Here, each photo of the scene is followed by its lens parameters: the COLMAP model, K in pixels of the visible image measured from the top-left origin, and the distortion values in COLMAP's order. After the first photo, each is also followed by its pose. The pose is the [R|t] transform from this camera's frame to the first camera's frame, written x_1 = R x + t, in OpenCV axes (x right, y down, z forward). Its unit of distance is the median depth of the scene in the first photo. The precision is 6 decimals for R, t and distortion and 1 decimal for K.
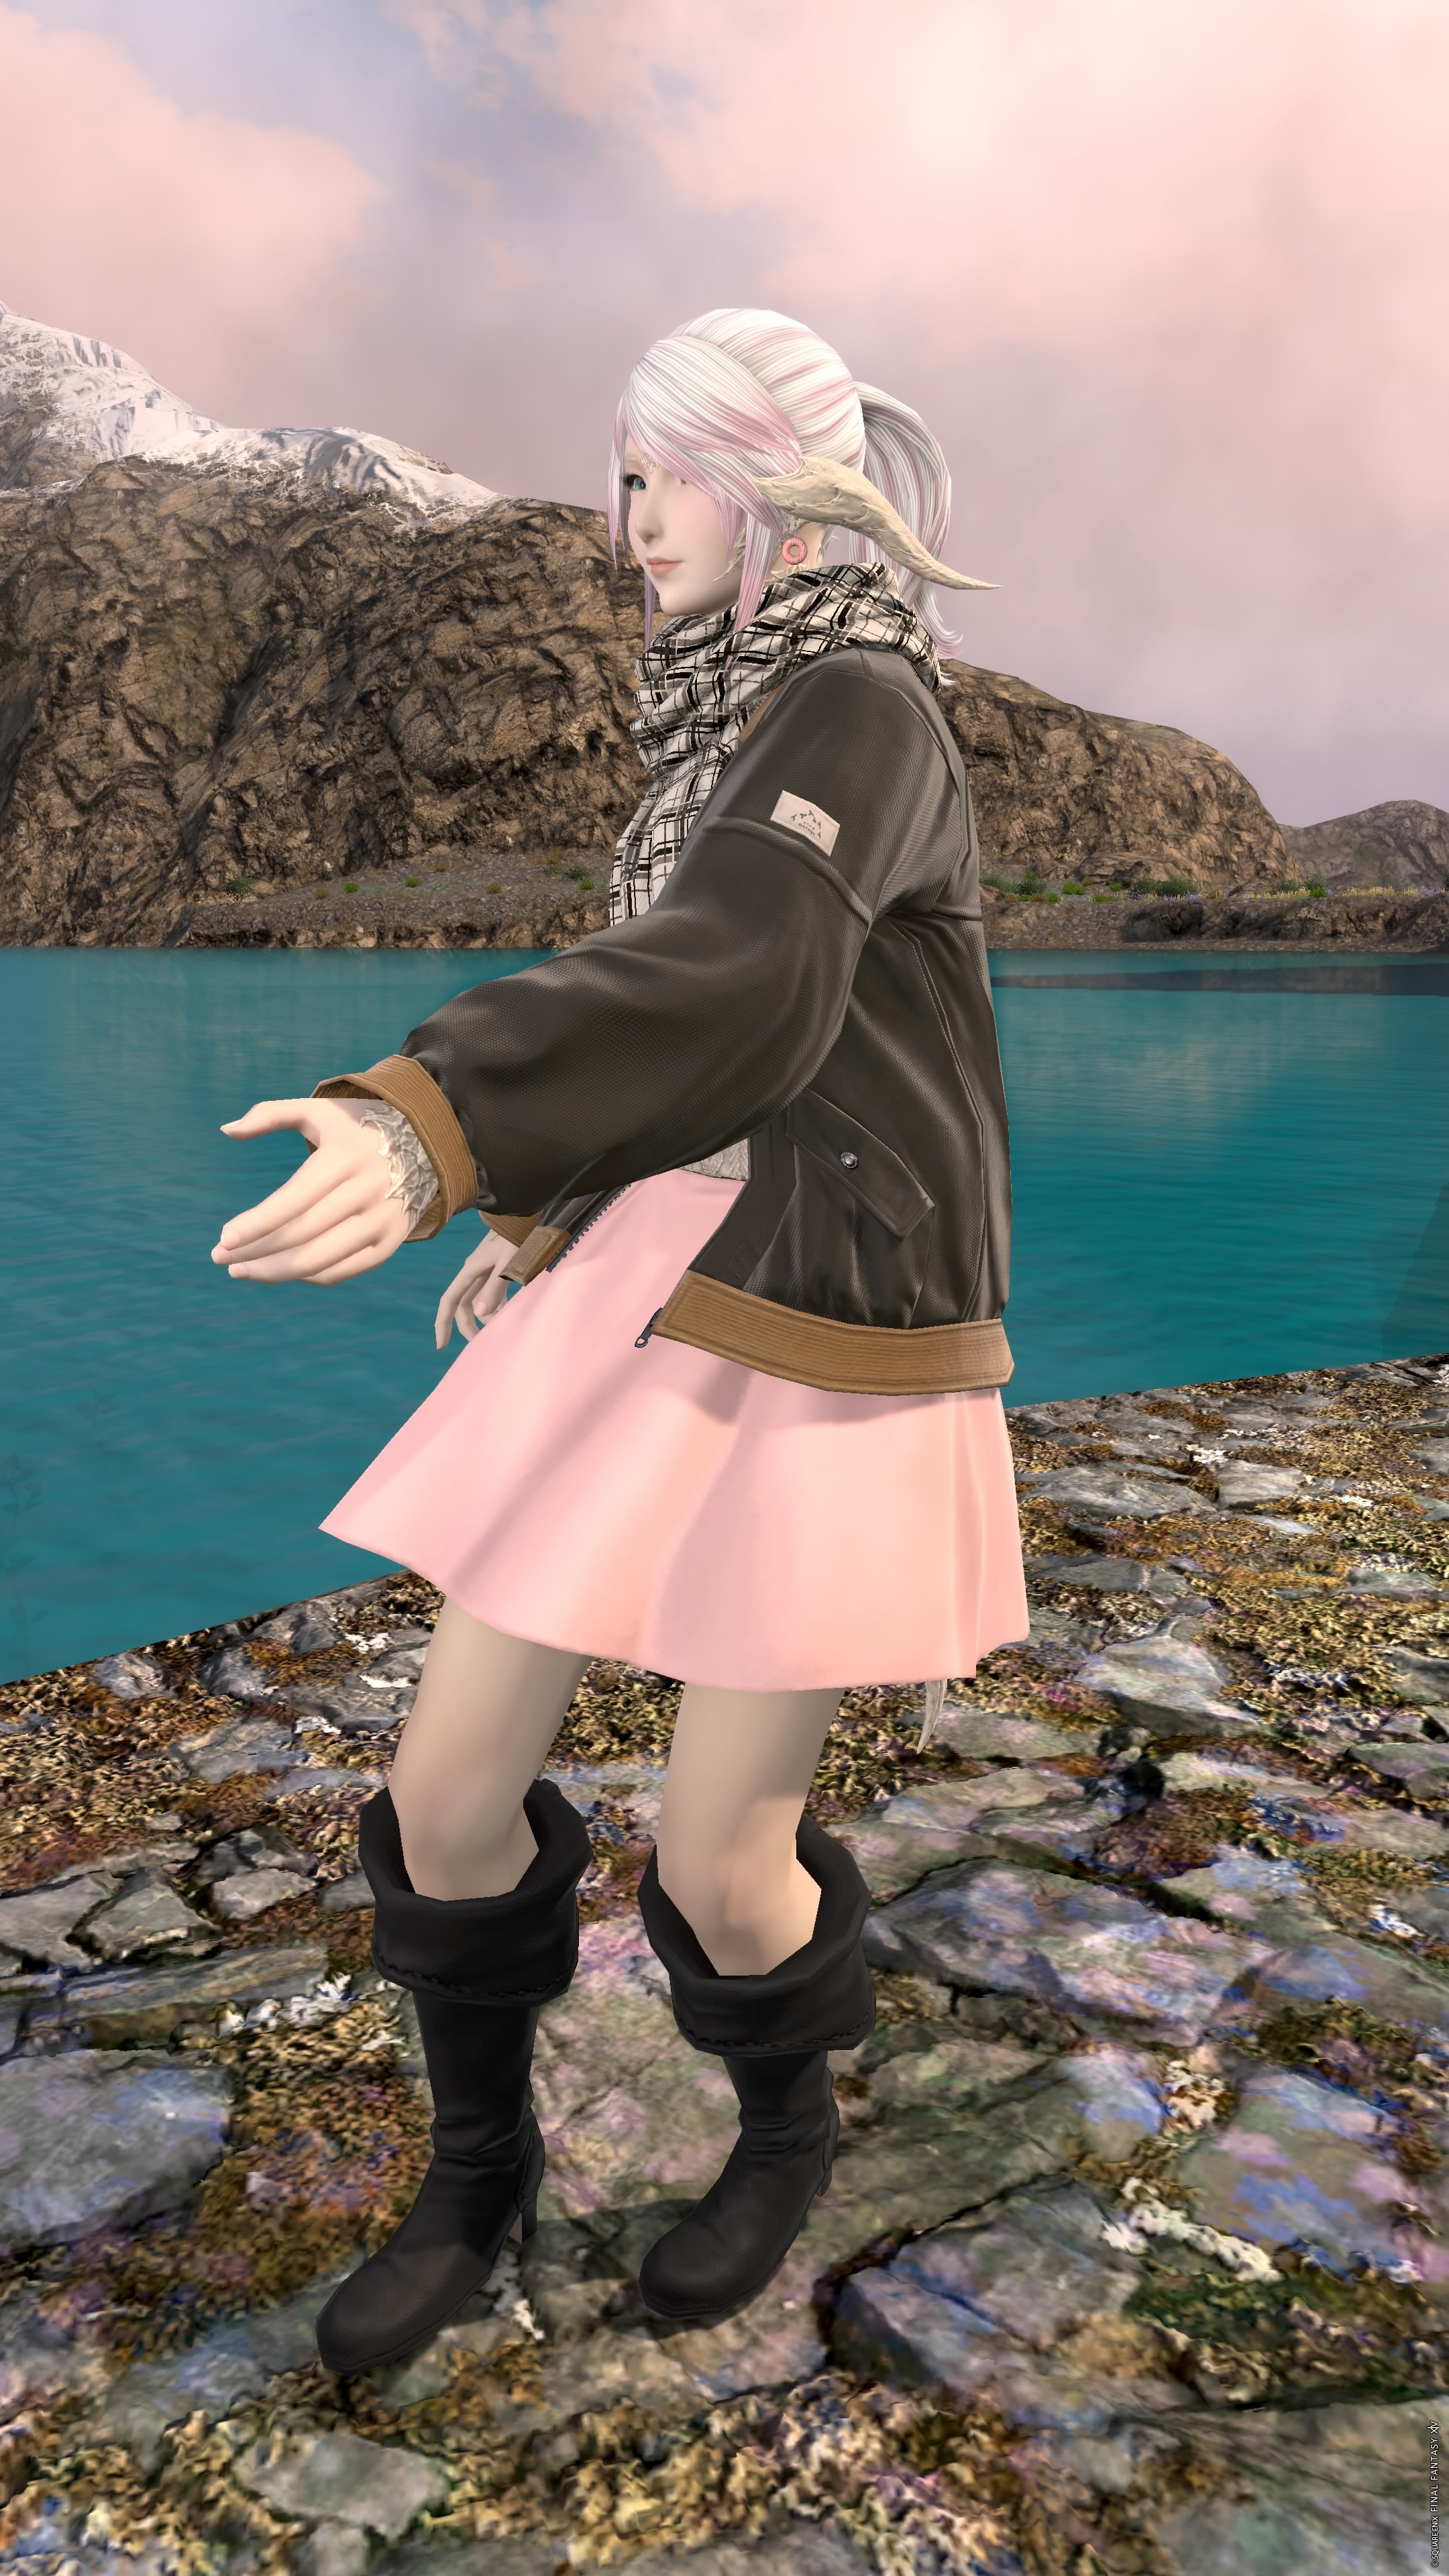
lens RADIAL K [[1906.7, 0, 713.8], [0, 1906.7, 1293.1], [0, 0, 1]] dist [-0.000290, 0.001416]
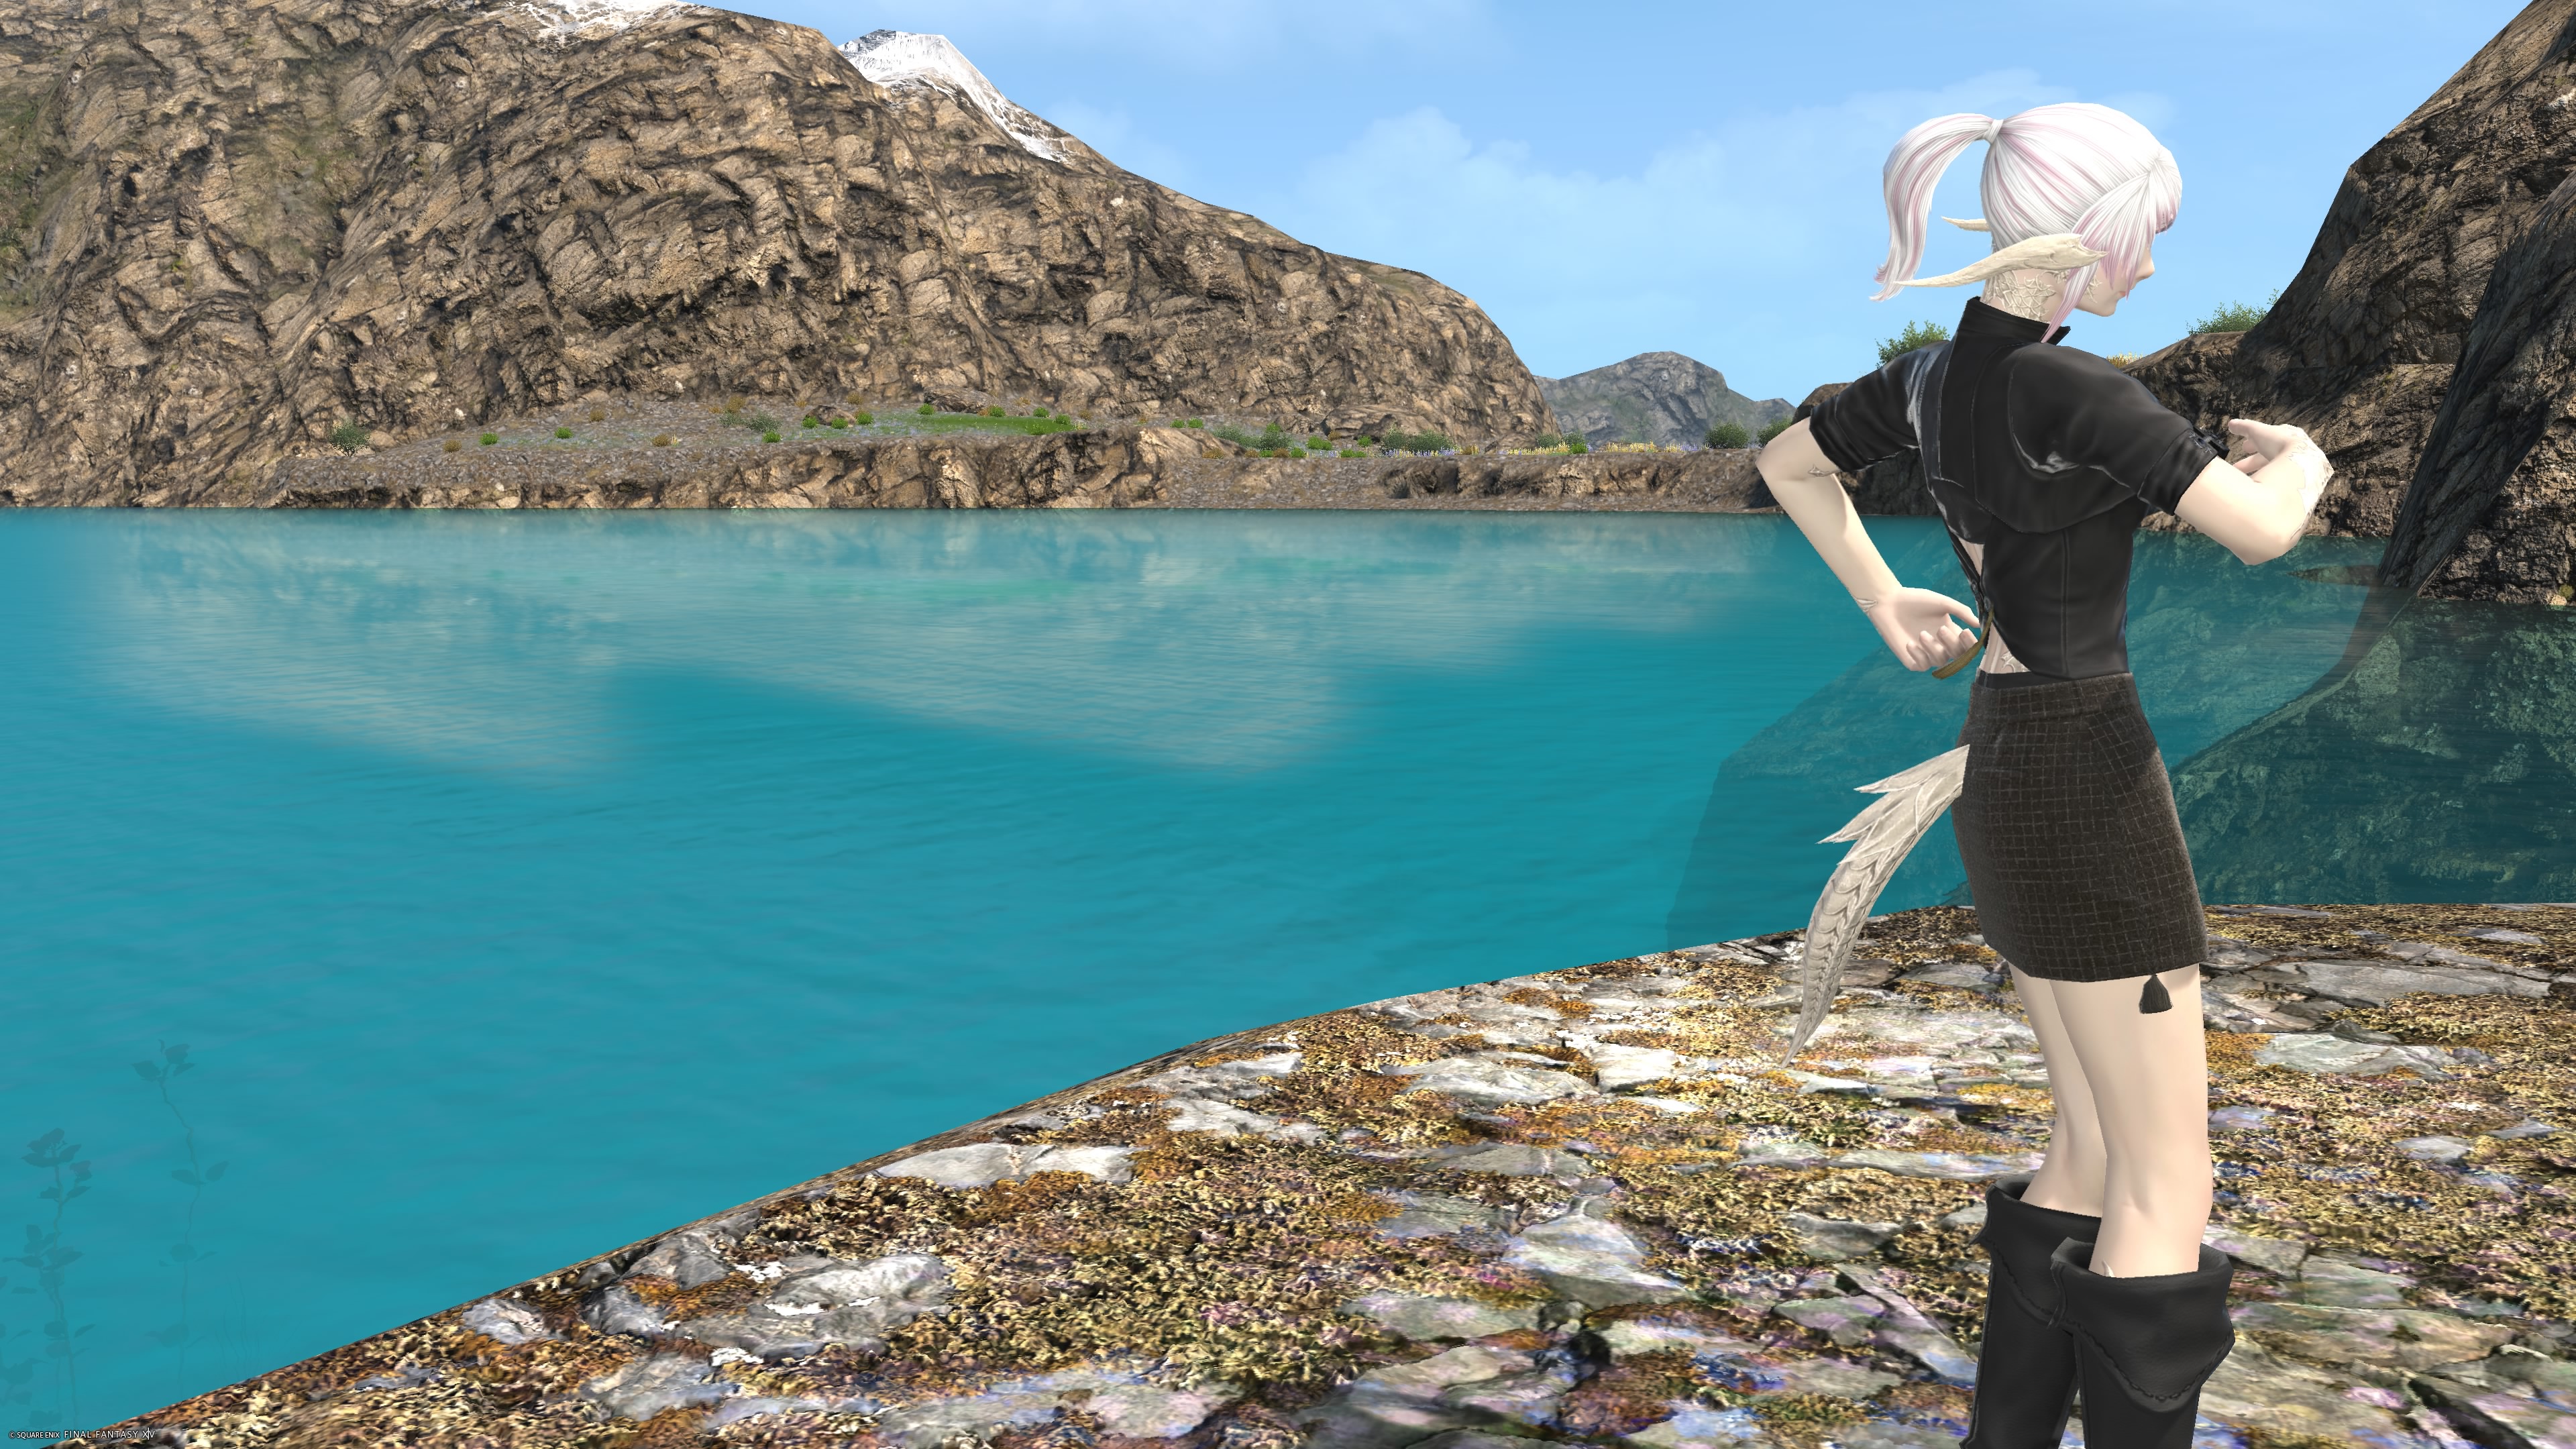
lens RADIAL K [[2173.0, 0, 1284.3], [0, 2173.0, 719.1], [0, 0, 1]] dist [-0.000233, 0.003453]
pose [[0.985299, -0.018125, 0.169877, -0.106946], [0.031808, 0.996432, -0.078173, 0.003141], [-0.167854, 0.082427, 0.982360, -0.124938]]
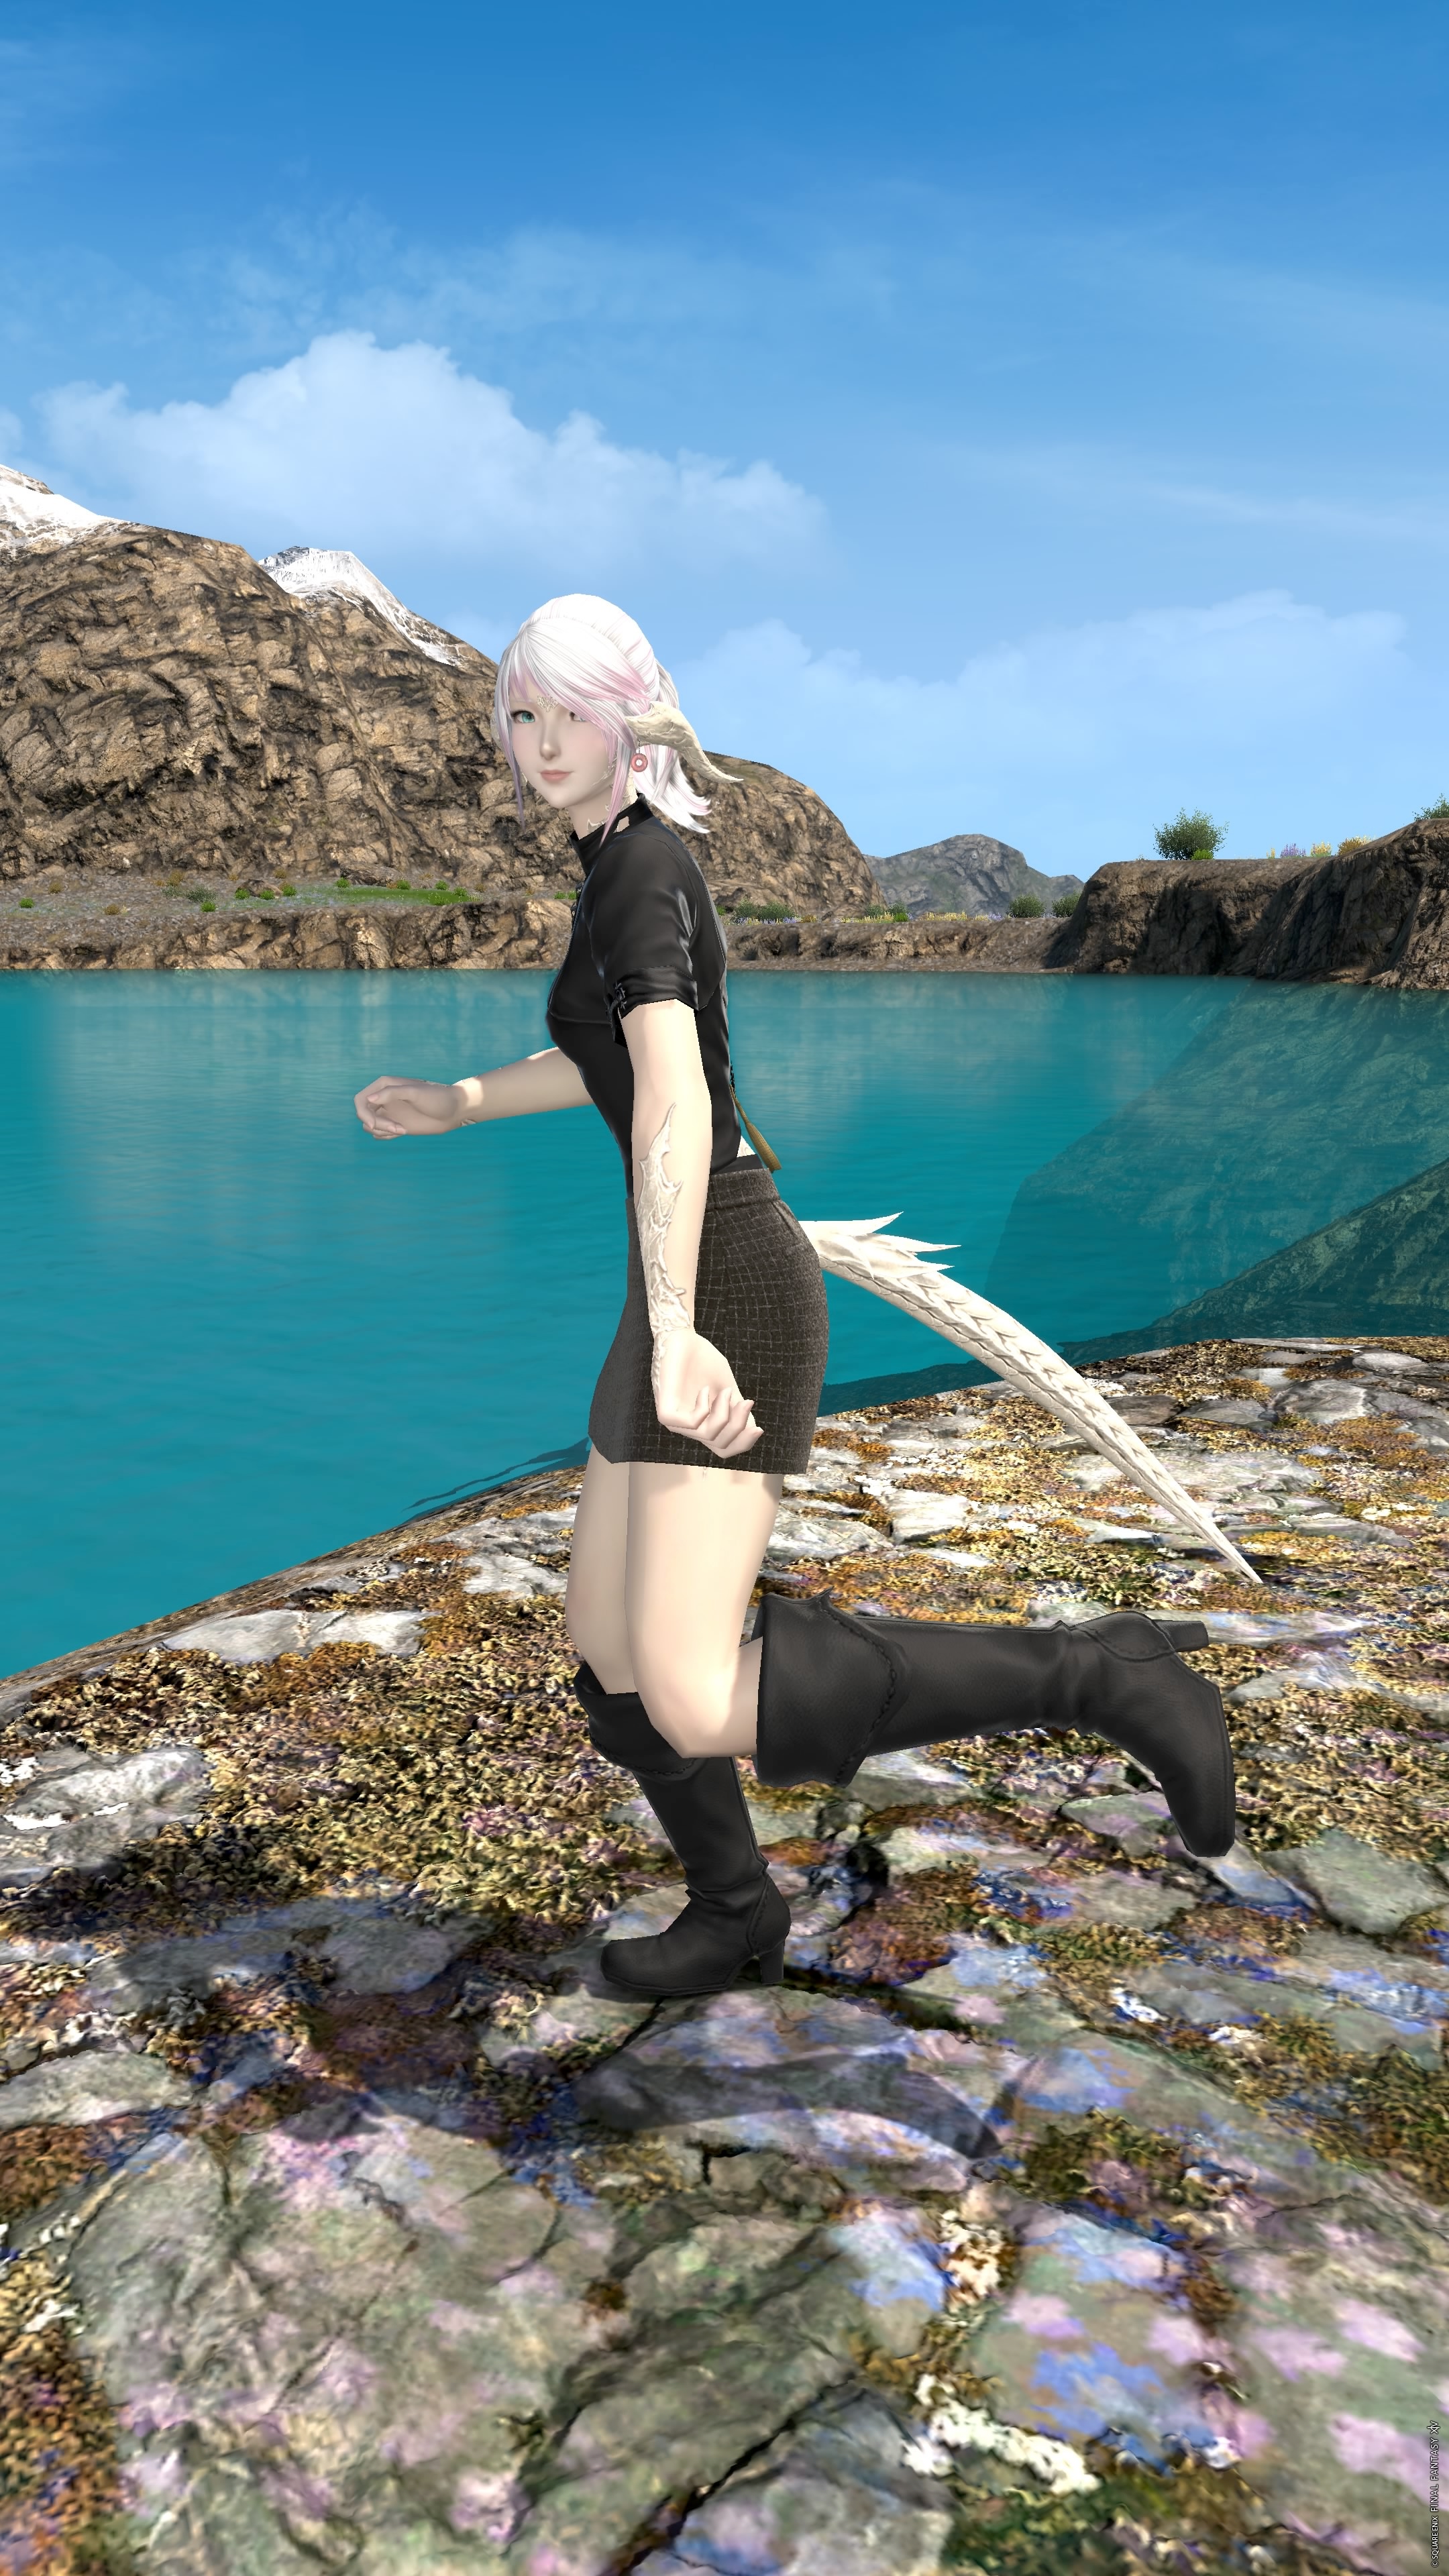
lens RADIAL K [[1802.8, 0, 732.1], [0, 1802.8, 1288.4], [0, 0, 1]] dist [-0.000012, 0.000283]
pose [[0.977498, -0.038712, 0.207361, -0.016647], [0.039201, 0.999230, 0.001753, -0.034408], [-0.207269, 0.006415, 0.978263, 0.095733]]
